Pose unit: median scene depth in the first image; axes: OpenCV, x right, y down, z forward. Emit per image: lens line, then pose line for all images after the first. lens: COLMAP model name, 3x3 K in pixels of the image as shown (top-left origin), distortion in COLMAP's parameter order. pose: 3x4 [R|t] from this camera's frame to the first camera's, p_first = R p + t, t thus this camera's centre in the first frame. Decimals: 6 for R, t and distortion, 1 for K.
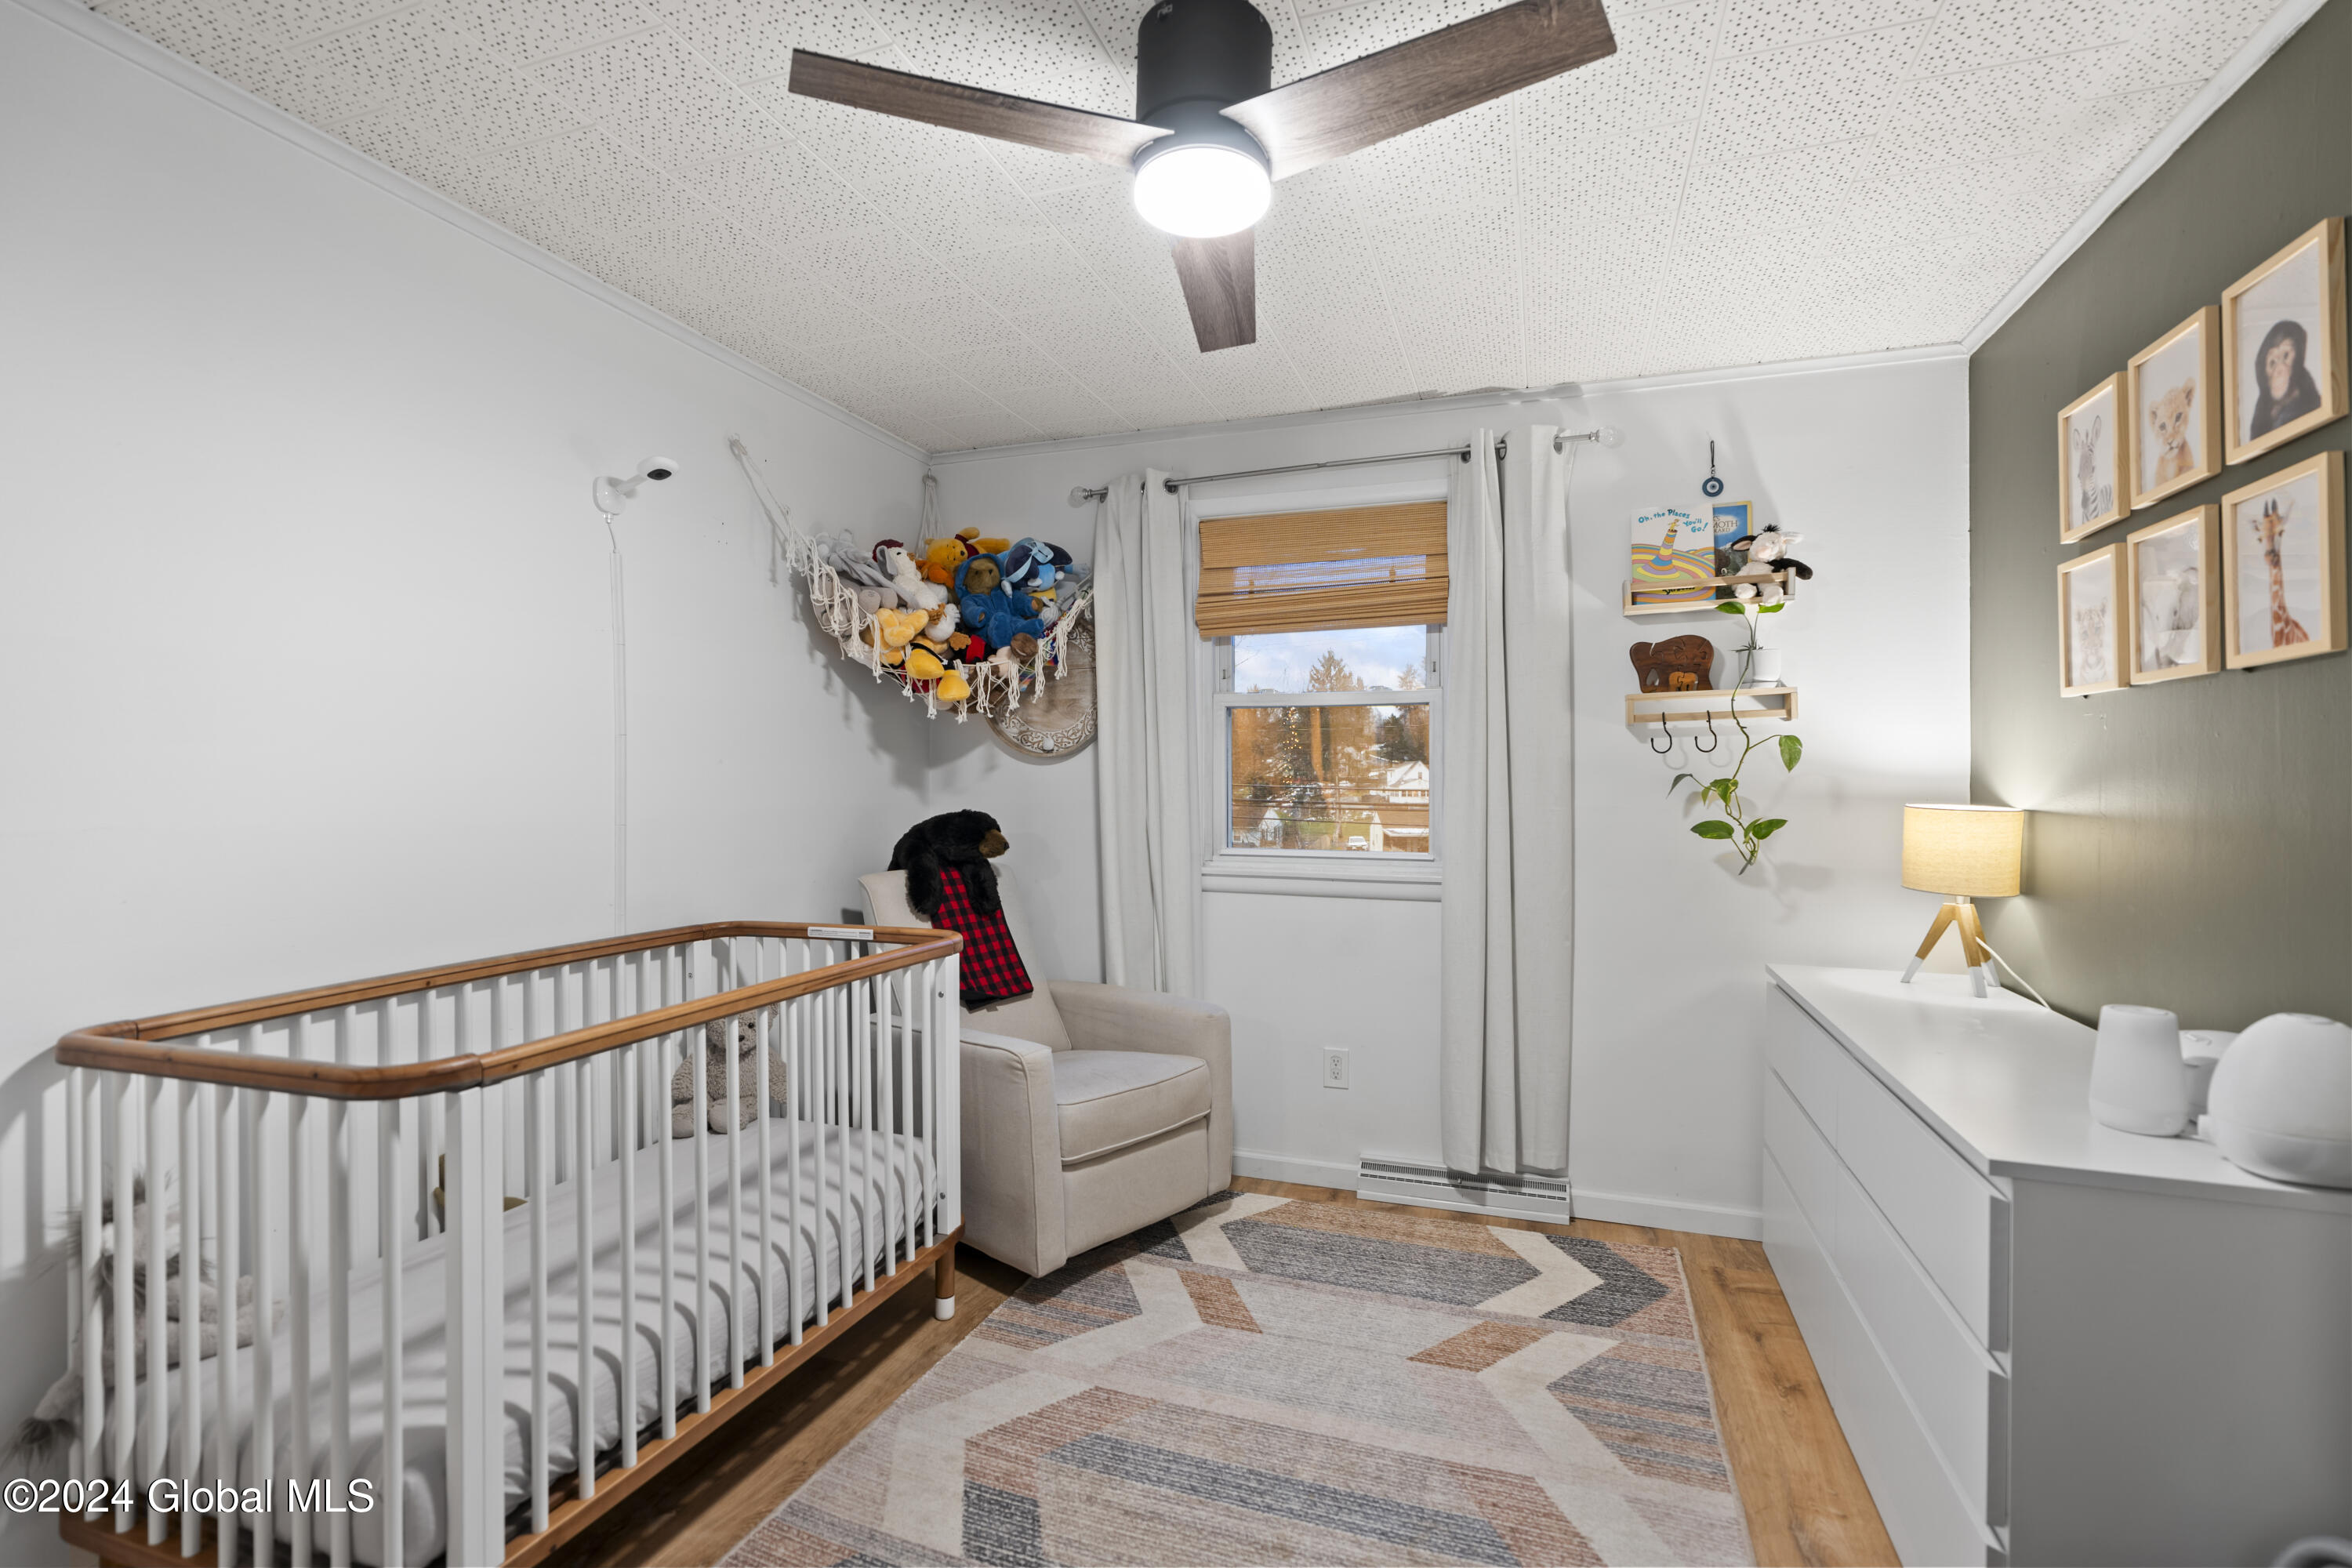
lens RADIAL K [[1094.3, 0, 1176.0], [0, 1094.3, 784.0], [0, 0, 1]] dist [-0.004543, 0.000535]
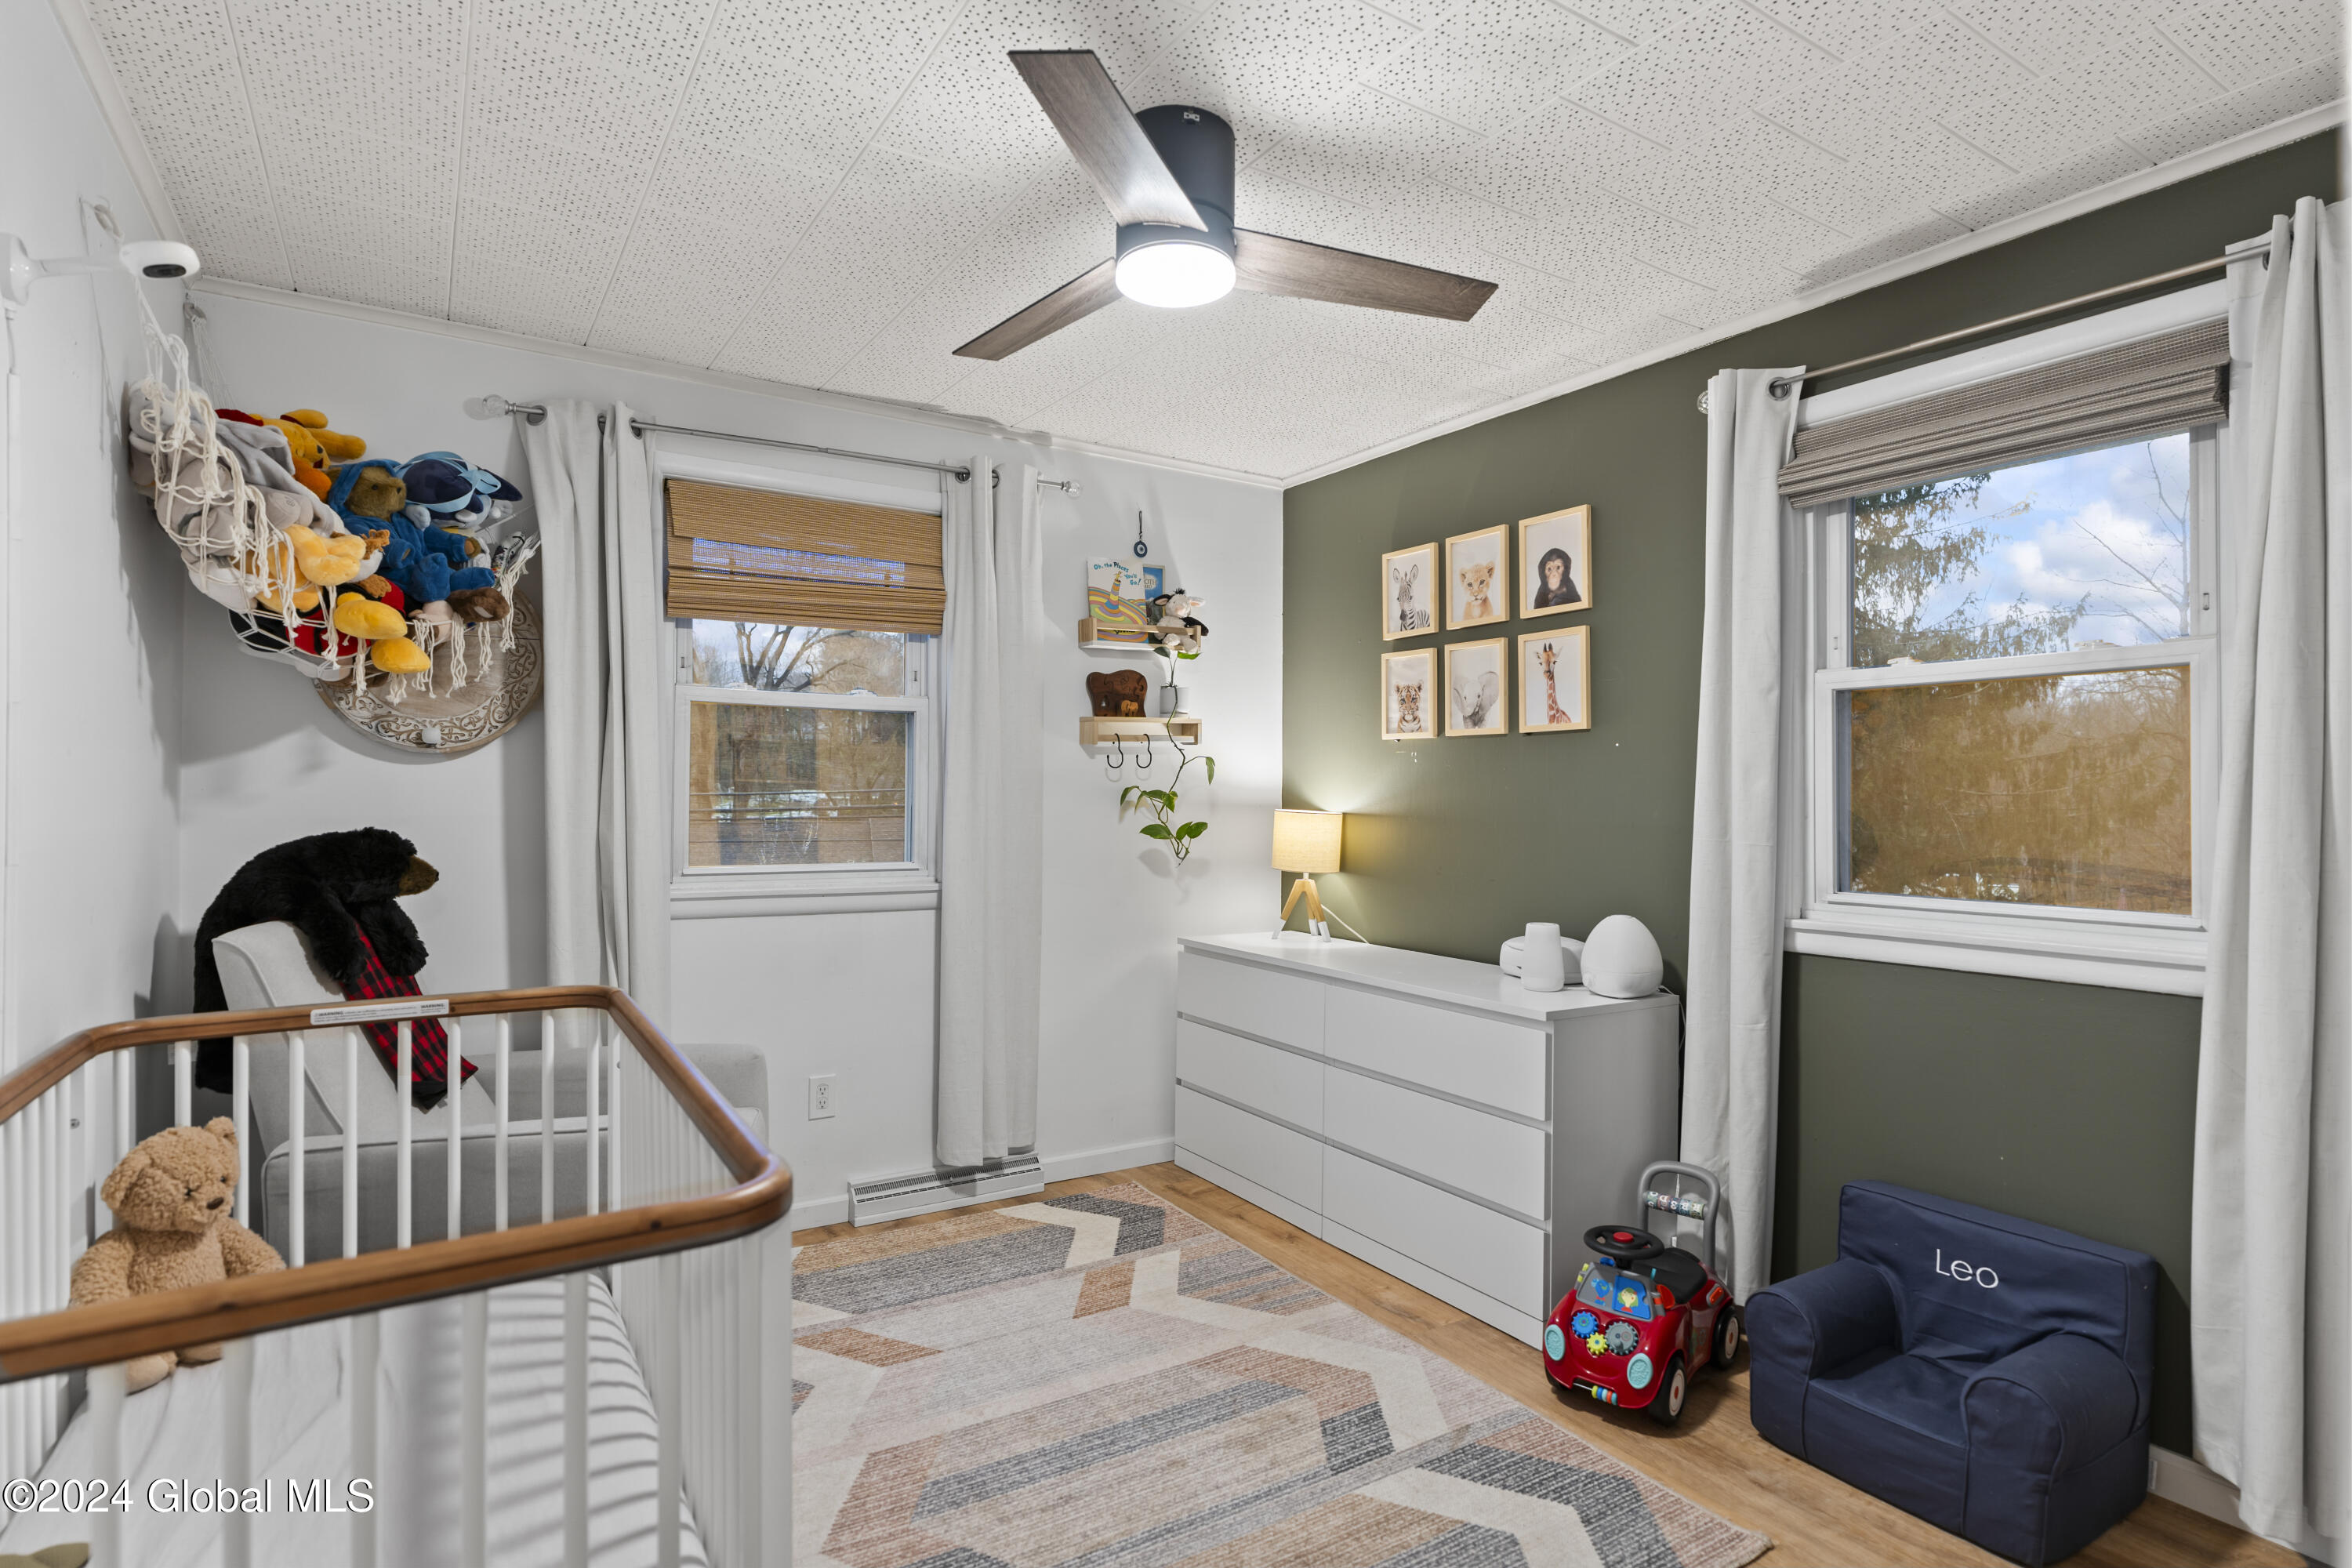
lens RADIAL K [[1263.4, 0, 1176.0], [0, 1263.4, 784.0], [0, 0, 1]] dist [-0.002680, -0.011711]
pose [[0.594867, 0.009044, 0.803773, -0.618777], [-0.006979, 0.999957, -0.006086, -0.003085], [-0.803794, -0.001989, 0.594905, 0.134766]]
